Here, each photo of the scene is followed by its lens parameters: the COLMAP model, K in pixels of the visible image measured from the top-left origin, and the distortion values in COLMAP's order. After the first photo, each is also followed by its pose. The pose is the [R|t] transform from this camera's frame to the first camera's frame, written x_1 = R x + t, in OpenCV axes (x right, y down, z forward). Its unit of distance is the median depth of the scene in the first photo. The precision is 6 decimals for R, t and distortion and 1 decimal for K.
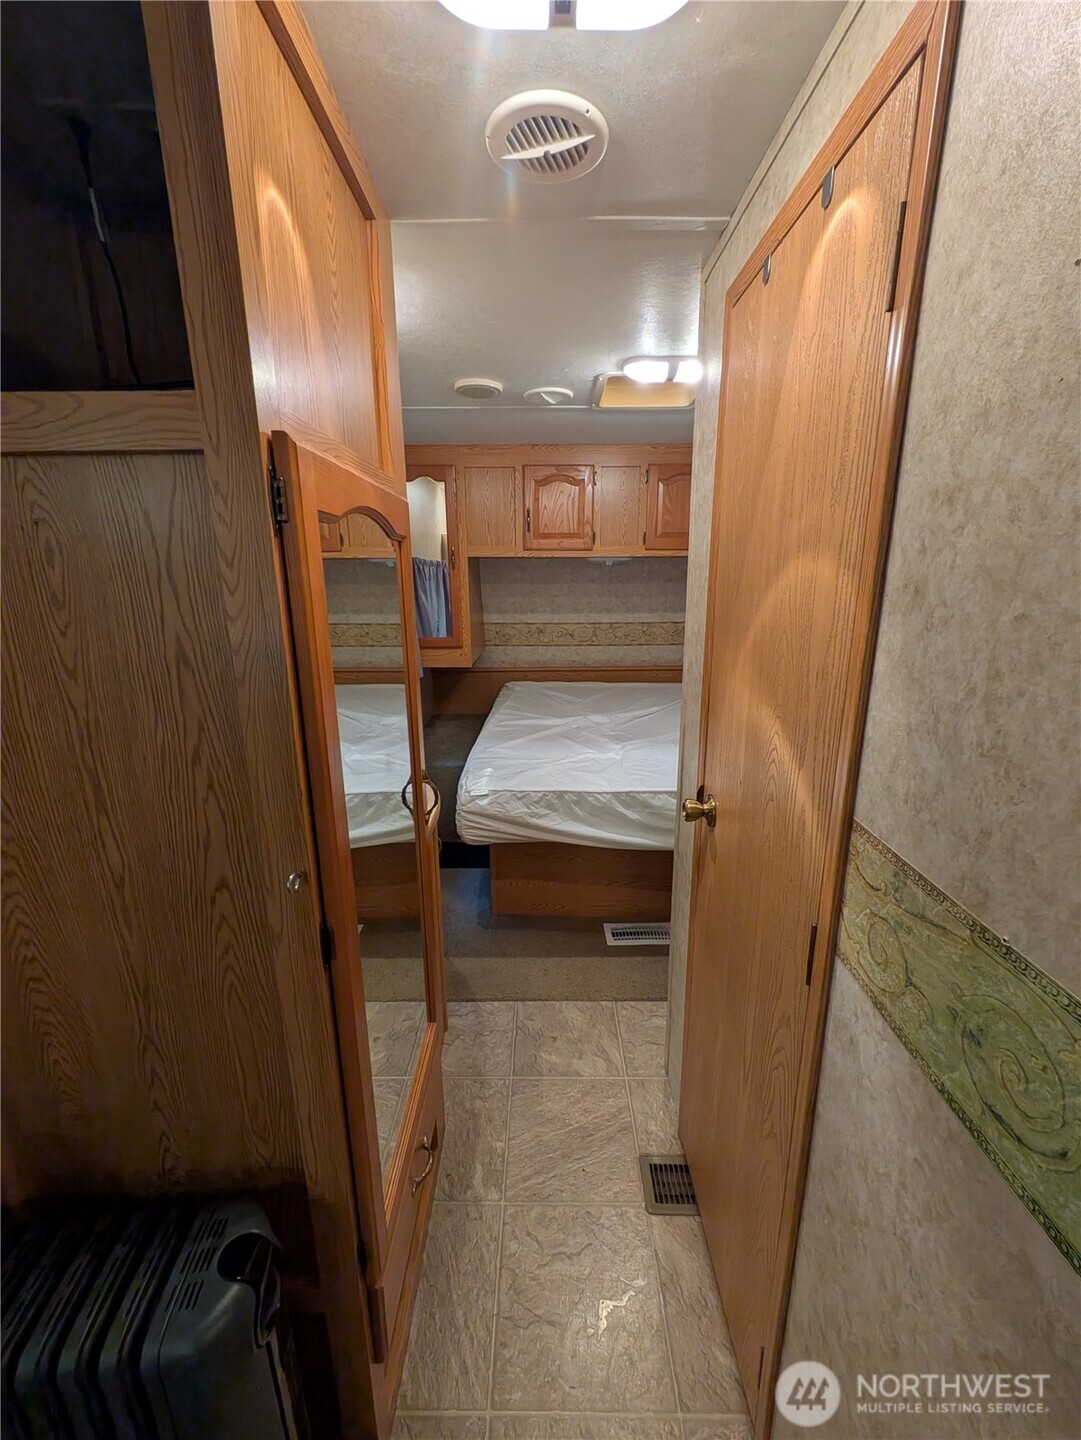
lens RADIAL K [[567.6, 0, 540.5], [0, 567.6, 720.0], [0, 0, 1]] dist [-0.000658, -0.000464]
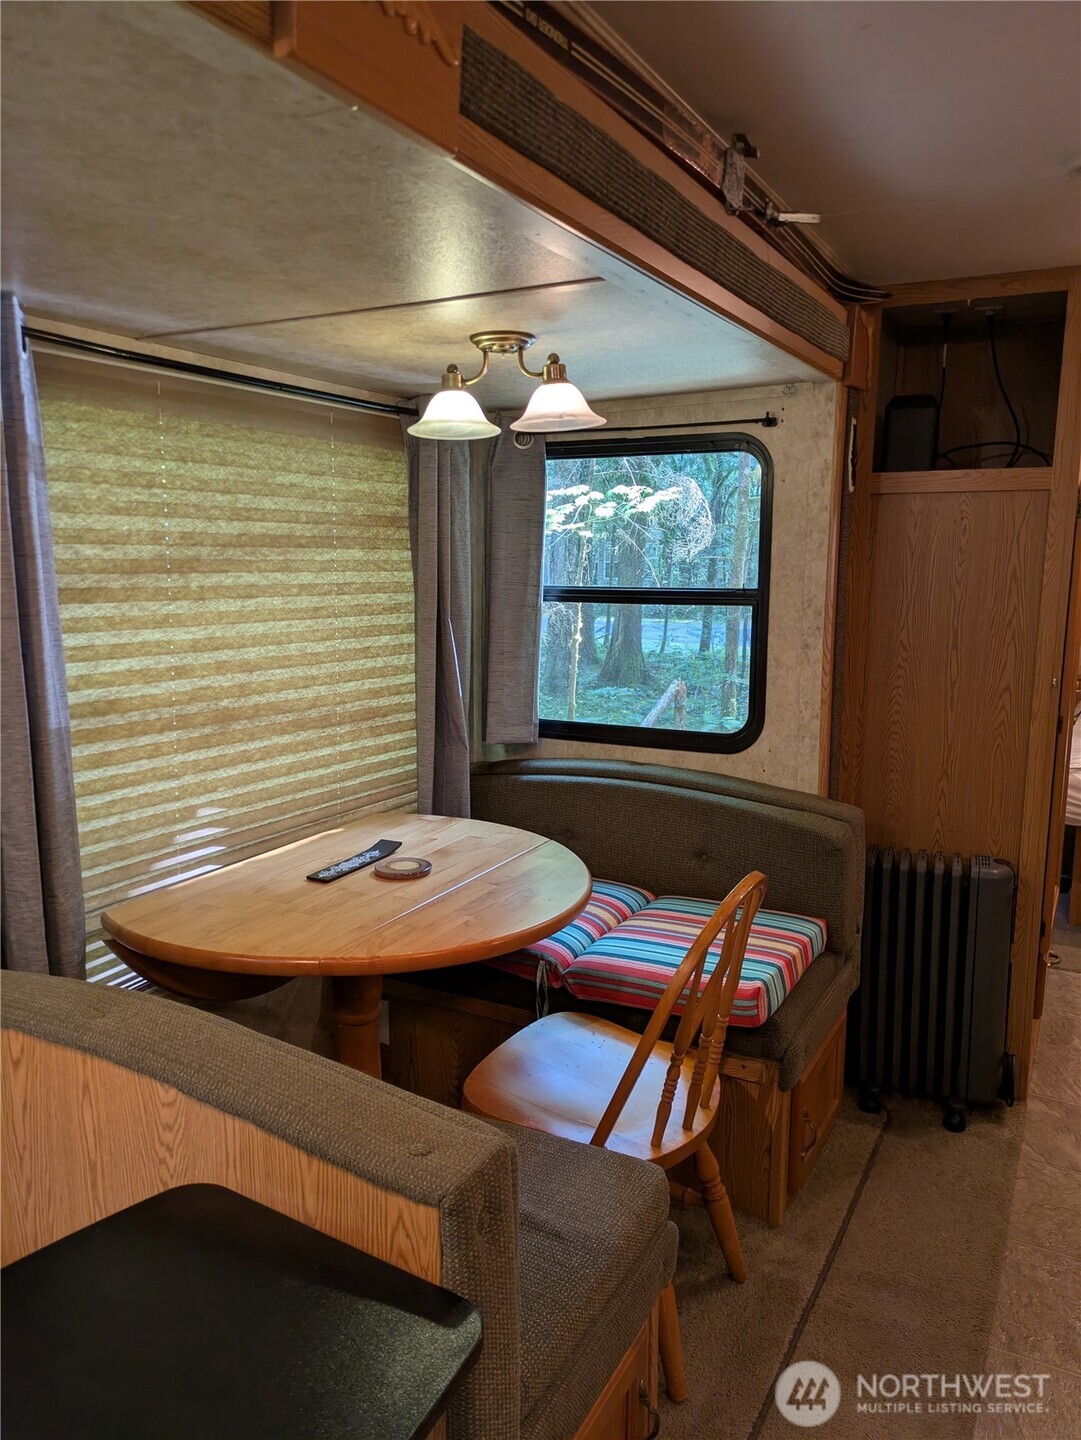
lens RADIAL K [[1061.1, 0, 548.0], [0, 1061.1, 733.5], [0, 0, 1]] dist [0.074579, -0.088443]
pose [[0.886691, 0.089563, -0.453605, -0.060717], [-0.129462, 0.989909, -0.057612, 0.209795], [0.443868, 0.109808, 0.889339, -0.748821]]
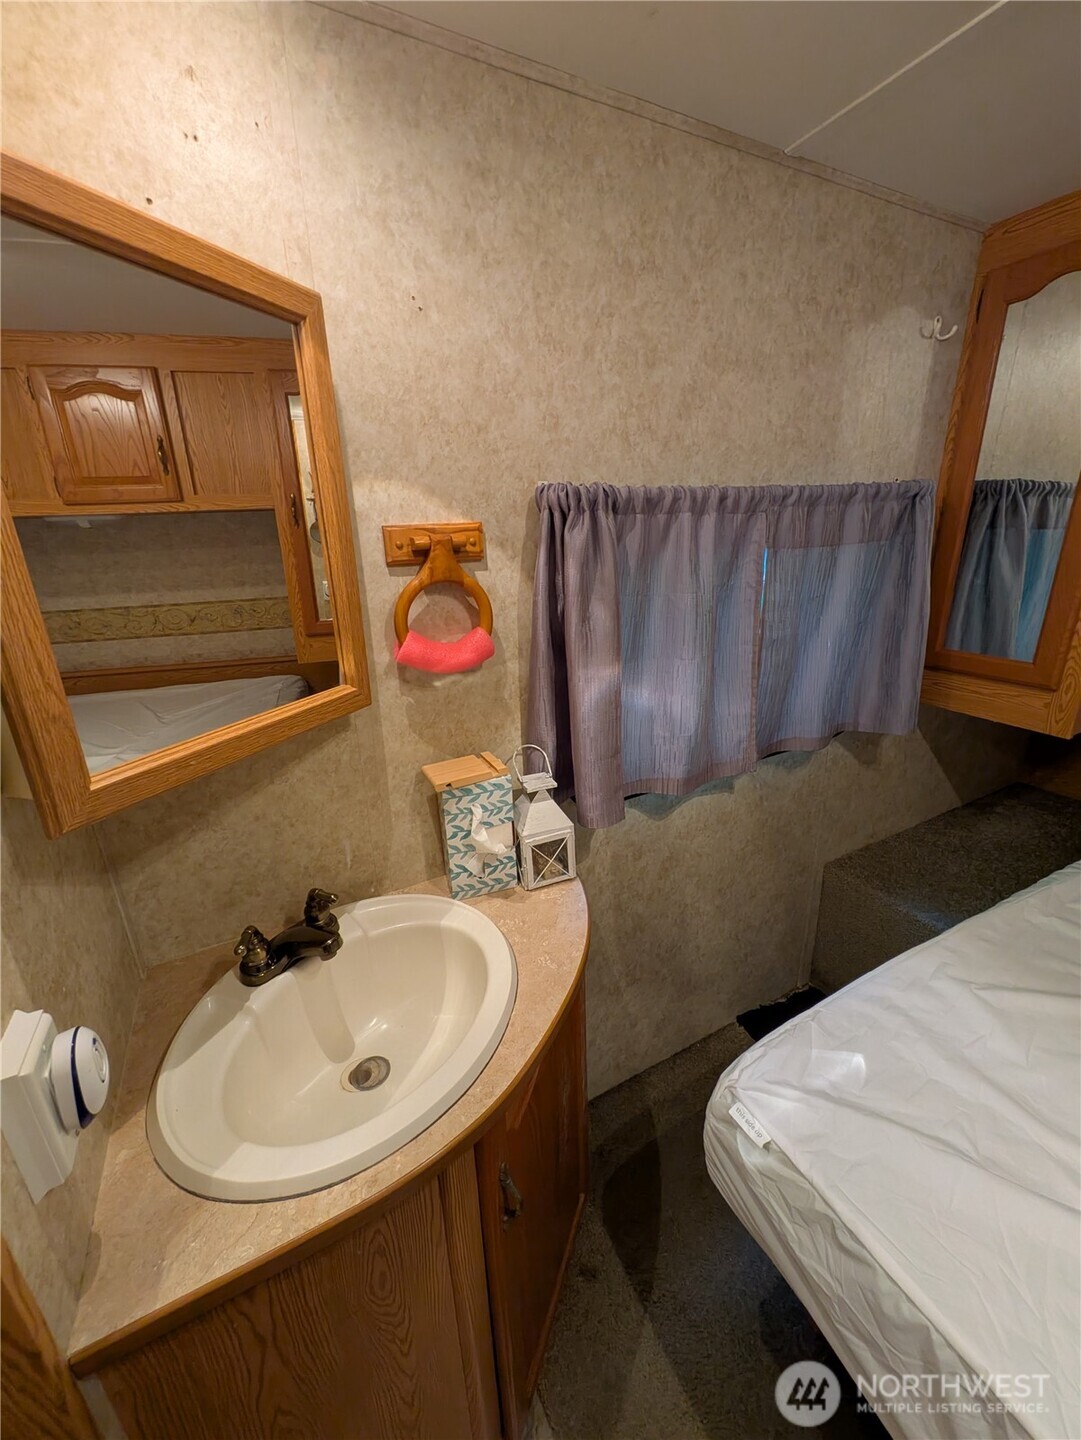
lens RADIAL K [[567.6, 0, 540.5], [0, 567.6, 720.0], [0, 0, 1]] dist [-0.000658, -0.000464]
pose [[0.467609, 0.278470, -0.838926, 0.048436], [-0.193001, 0.958346, 0.210534, -0.128230], [0.862608, 0.063466, 0.501876, 0.474207]]
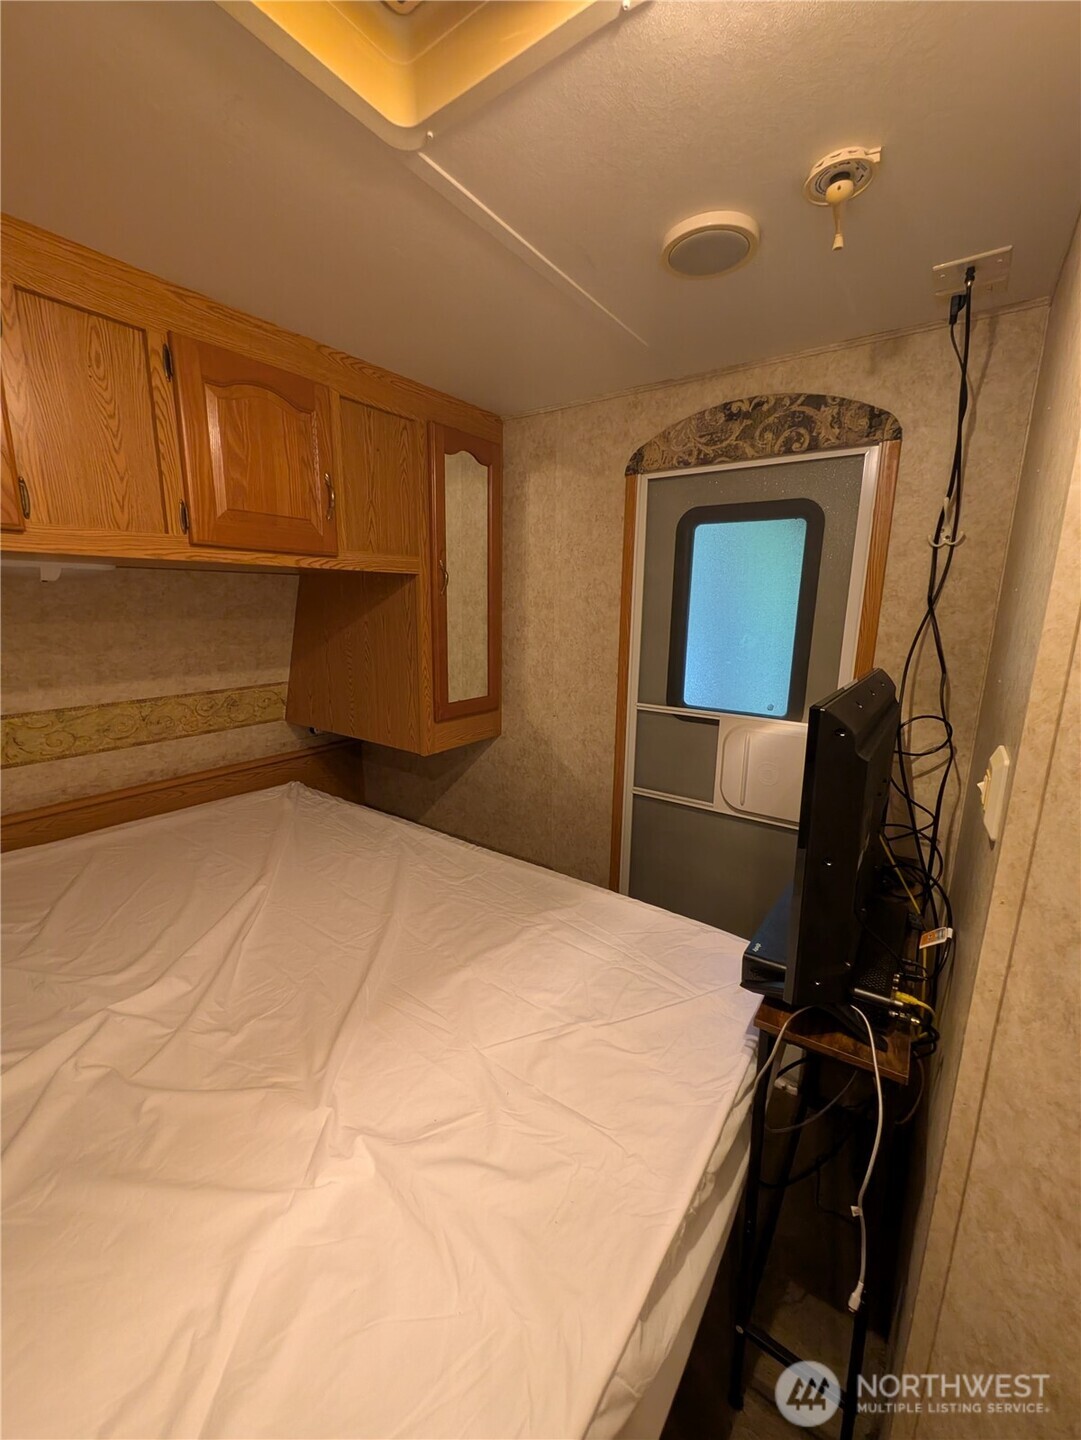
lens RADIAL K [[569.1, 0, 540.0], [0, 569.1, 719.8], [0, 0, 1]] dist [-0.001402, 0.000376]
pose [[0.578045, -0.150786, 0.801952, -0.019683], [0.187967, 0.980954, 0.048956, -0.149794], [-0.794061, 0.122442, 0.595379, 0.573718]]
